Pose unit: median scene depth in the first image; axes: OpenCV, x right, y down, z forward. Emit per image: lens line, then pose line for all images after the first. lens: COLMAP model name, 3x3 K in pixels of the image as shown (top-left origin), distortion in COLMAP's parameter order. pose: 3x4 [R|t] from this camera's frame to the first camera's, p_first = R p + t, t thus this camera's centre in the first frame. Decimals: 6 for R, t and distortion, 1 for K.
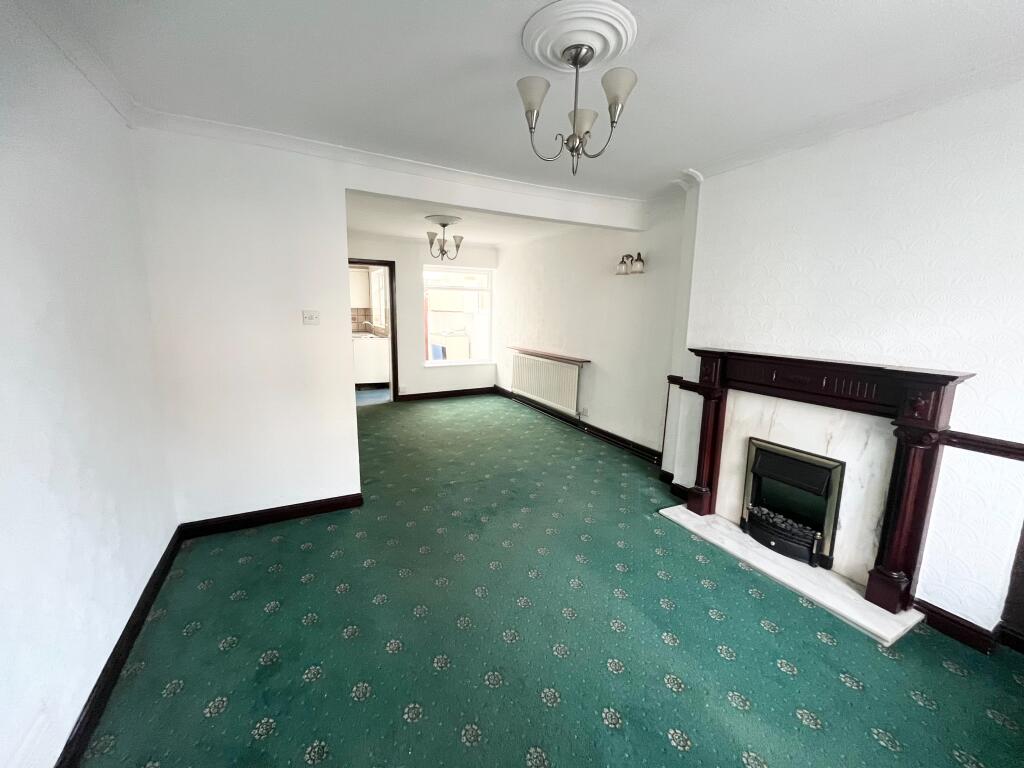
lens RADIAL K [[410.6, 0, 510.1], [0, 410.6, 383.9], [0, 0, 1]] dist [0.001792, 0.000022]
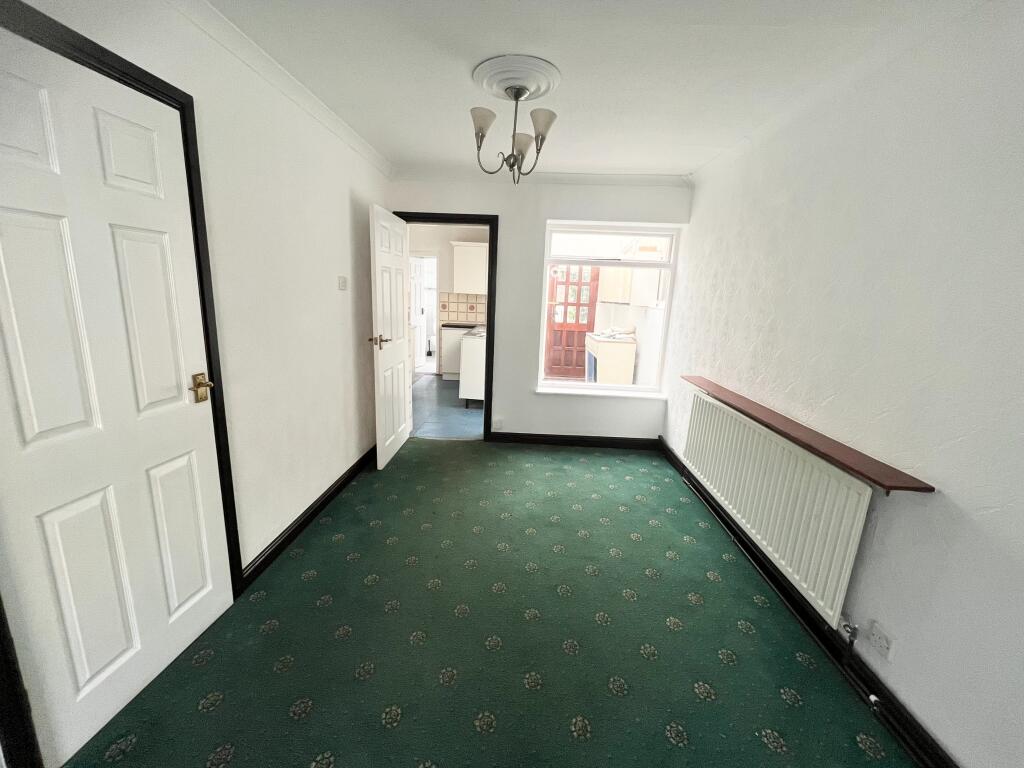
lens RADIAL K [[410.6, 0, 517.8], [0, 410.6, 382.1], [0, 0, 1]] dist [0.001792, 0.000022]
pose [[0.872098, 0.120117, -0.474360, 0.058056], [-0.114910, 0.992567, 0.040079, -0.083147], [0.475648, 0.019555, 0.879418, 0.486703]]
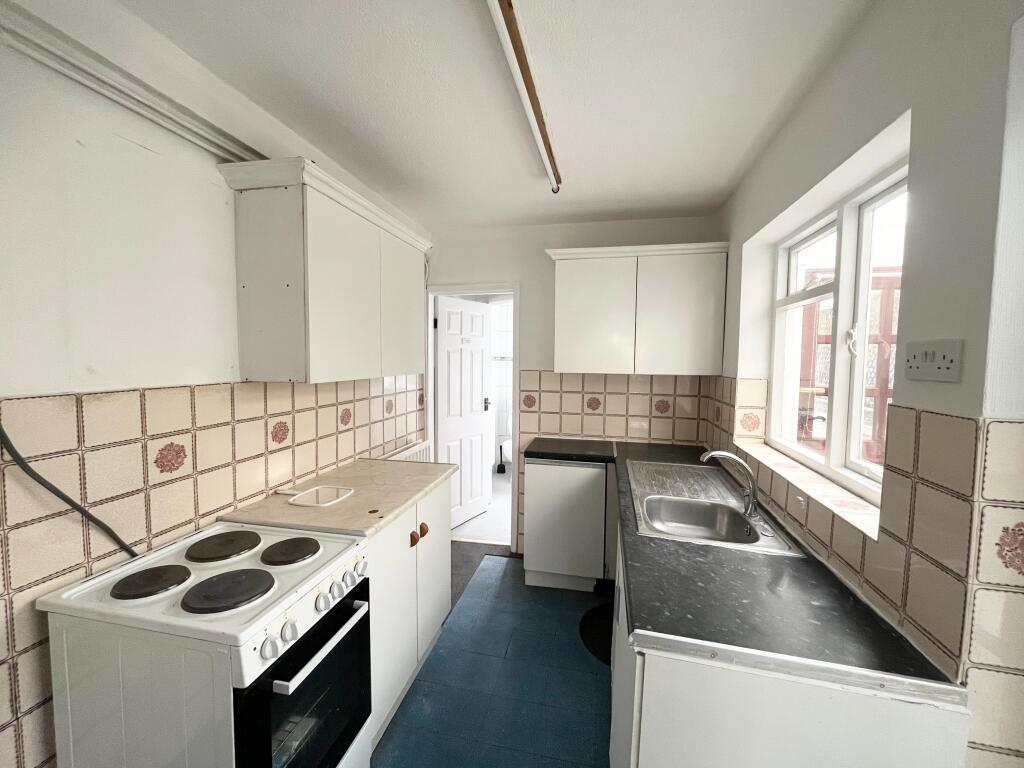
lens RADIAL K [[410.6, 0, 510.0], [0, 410.6, 381.1], [0, 0, 1]] dist [0.001792, 0.000022]
pose [[0.756198, 0.034170, -0.653450, -0.193079], [-0.116355, 0.989742, -0.082895, -0.151811], [0.643914, 0.138717, 0.752417, 0.777840]]
